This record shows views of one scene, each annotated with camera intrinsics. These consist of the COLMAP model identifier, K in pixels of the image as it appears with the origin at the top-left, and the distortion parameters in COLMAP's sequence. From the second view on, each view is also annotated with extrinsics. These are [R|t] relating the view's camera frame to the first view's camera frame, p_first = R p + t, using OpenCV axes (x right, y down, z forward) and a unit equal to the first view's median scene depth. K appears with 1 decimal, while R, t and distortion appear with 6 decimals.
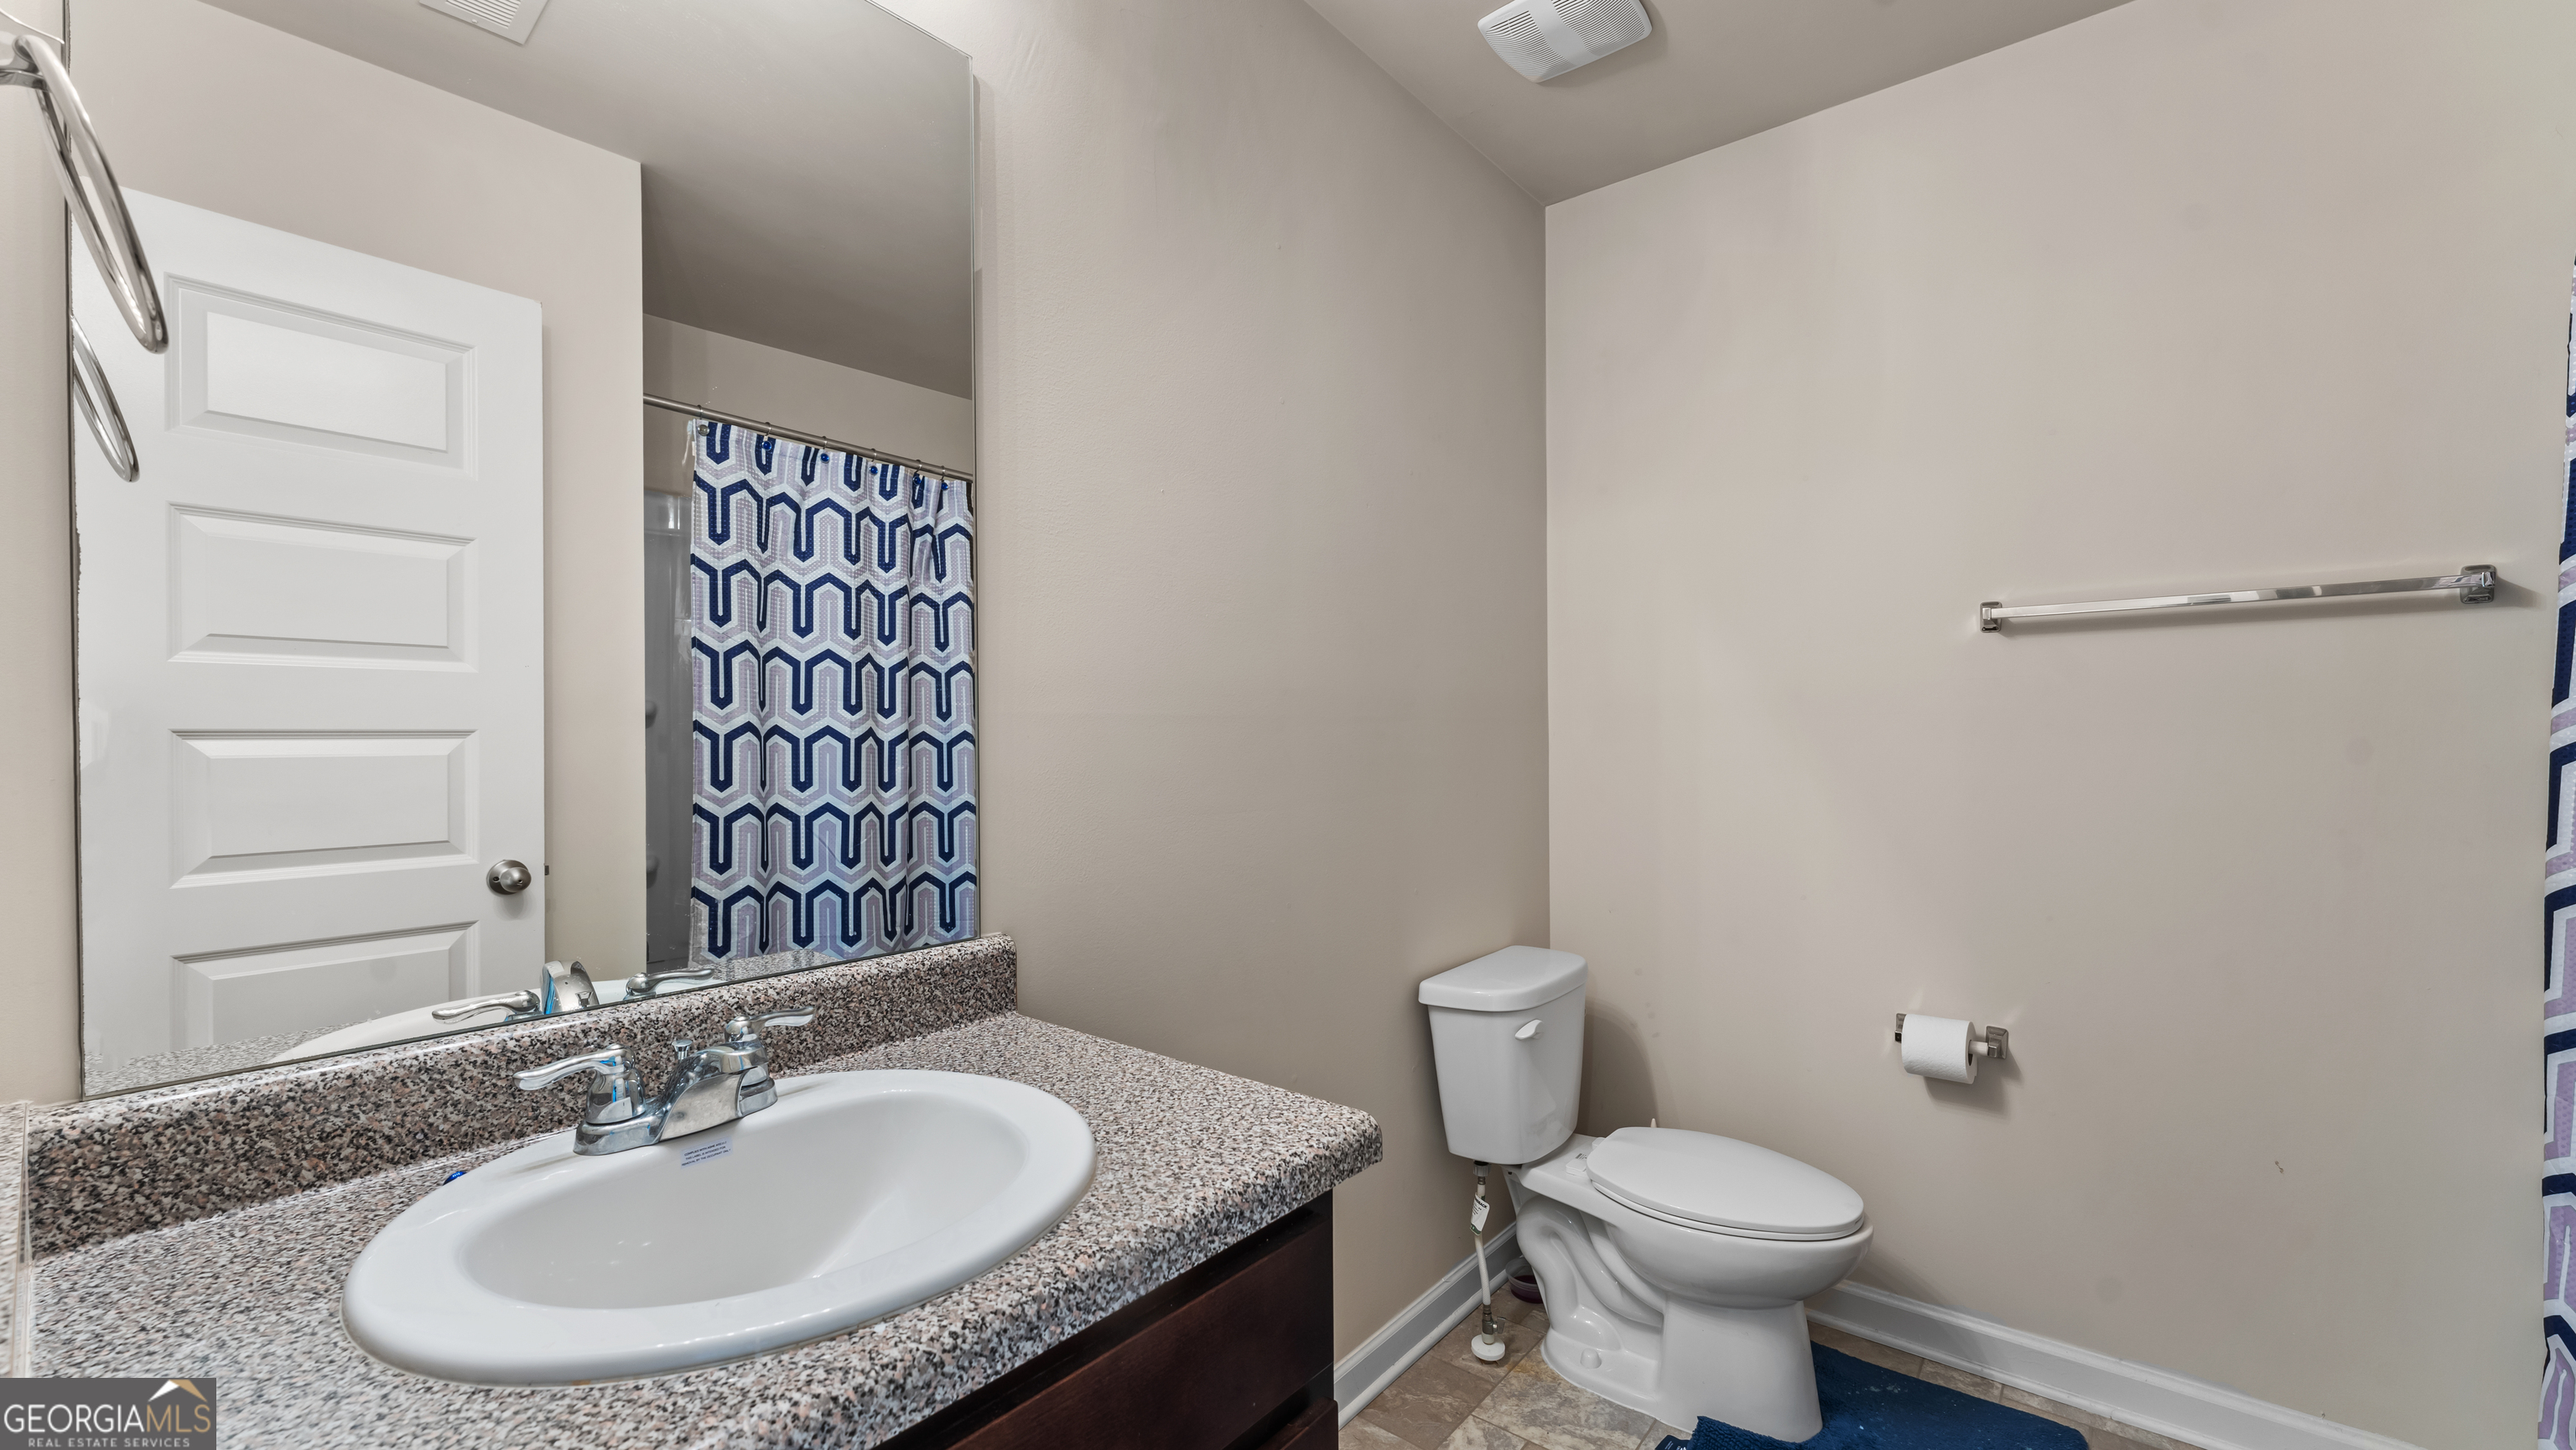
lens RADIAL K [[1027.0, 0, 1301.2], [0, 1027.0, 734.5], [0, 0, 1]] dist [0.001339, -0.000088]
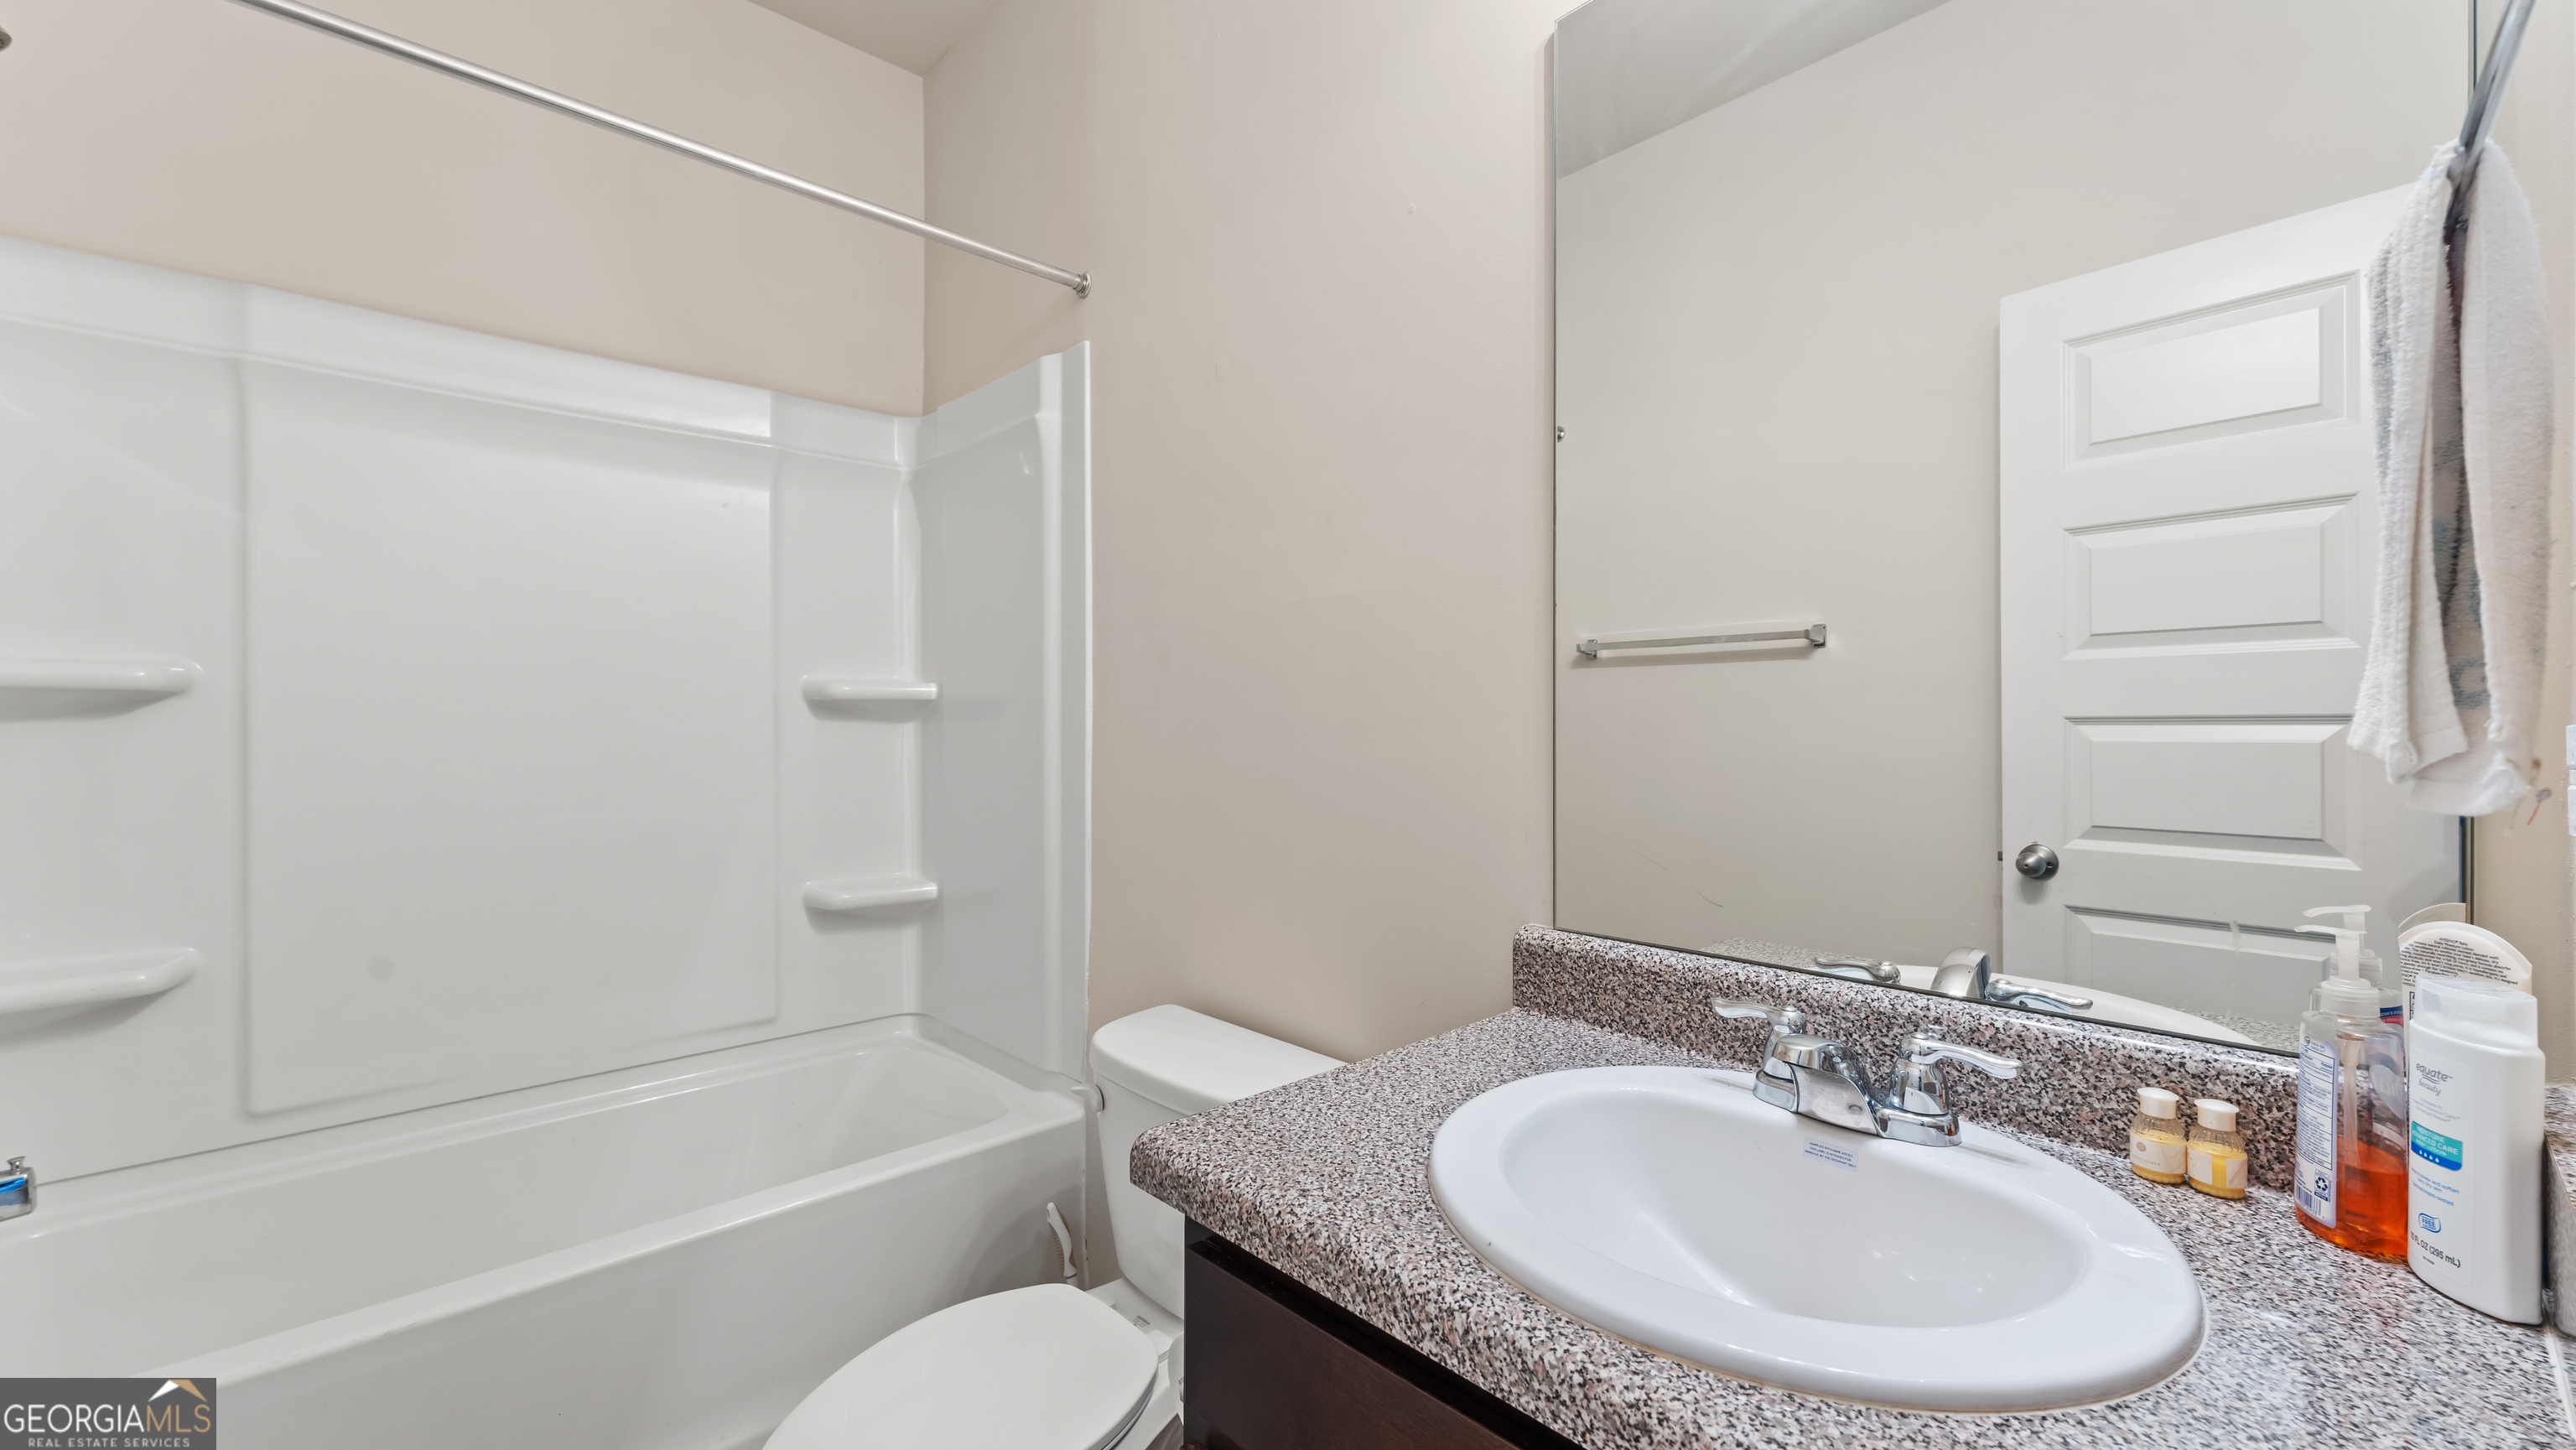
lens RADIAL K [[1027.0, 0, 1298.0], [0, 1027.0, 719.5], [0, 0, 1]] dist [0.001339, -0.000088]
pose [[-0.148130, -0.003349, -0.988962, 0.384984], [-0.007204, 0.999971, -0.002308, 0.015313], [0.988942, 0.006783, -0.148150, 0.592709]]
